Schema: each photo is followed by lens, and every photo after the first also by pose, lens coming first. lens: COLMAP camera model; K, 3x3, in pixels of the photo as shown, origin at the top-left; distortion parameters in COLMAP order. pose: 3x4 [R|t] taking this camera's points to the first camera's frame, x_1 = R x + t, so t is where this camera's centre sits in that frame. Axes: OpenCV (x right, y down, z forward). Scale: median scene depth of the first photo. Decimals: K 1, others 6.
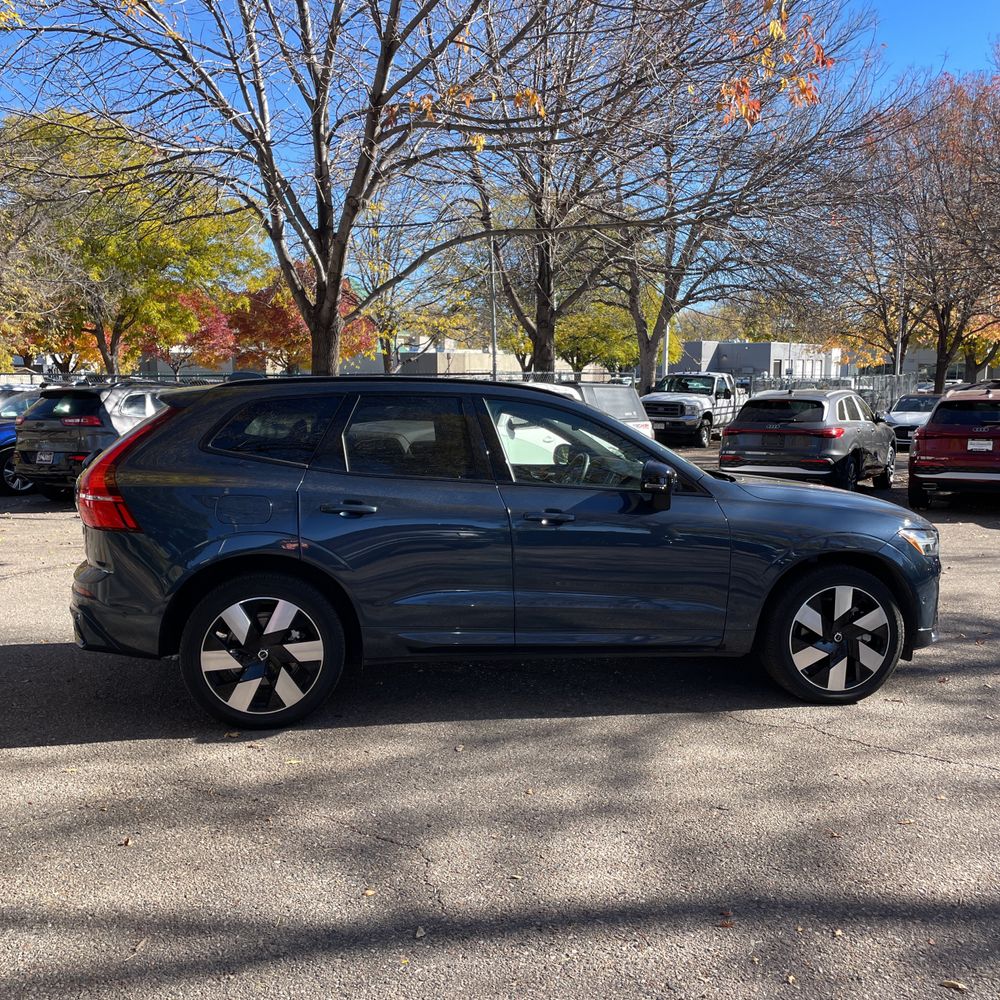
lens RADIAL K [[1021.6, 0, 508.8], [0, 1021.6, 497.5], [0, 0, 1]] dist [0.027958, 0.000000]
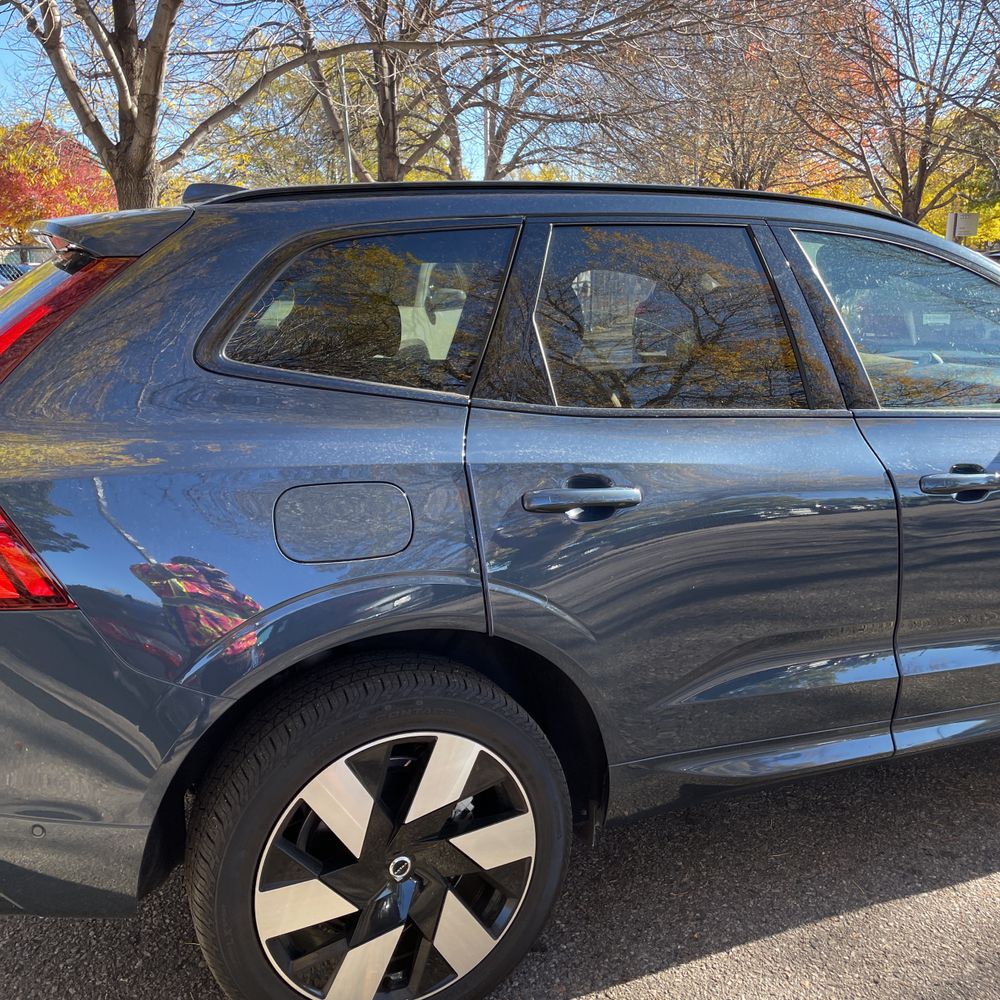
lens RADIAL K [[1021.6, 0, 503.5], [0, 1021.6, 486.0], [0, 0, 1]] dist [0.027958, 0.000000]
pose [[0.974186, -0.060552, 0.217475, -0.090210], [0.038156, 0.993661, 0.105746, -0.012719], [-0.222500, -0.094719, 0.970321, 0.196523]]
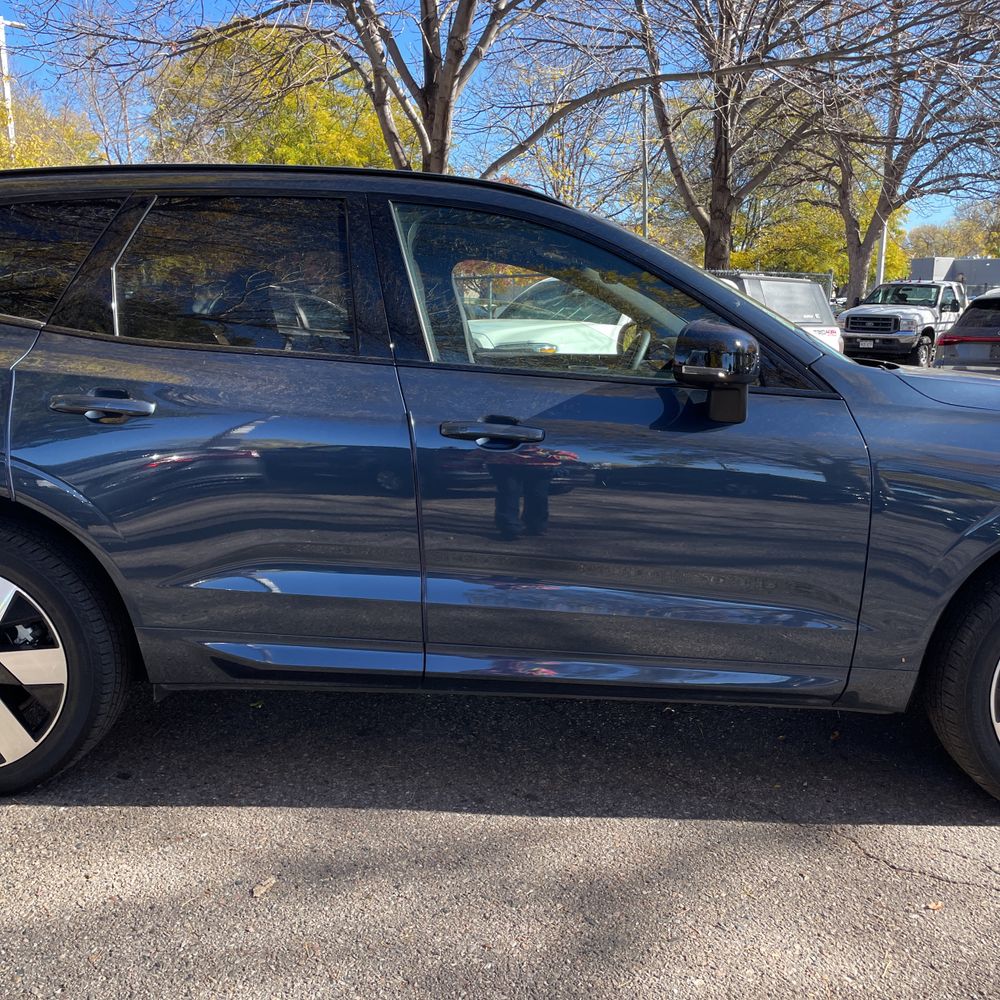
lens RADIAL K [[1021.6, 0, 506.2], [0, 1021.6, 508.1], [0, 0, 1]] dist [0.027958, 0.000000]
pose [[0.979386, 0.035396, -0.198872, 0.049753], [-0.019549, 0.996515, 0.081091, 0.005351], [0.201049, -0.075532, 0.976665, 0.168568]]
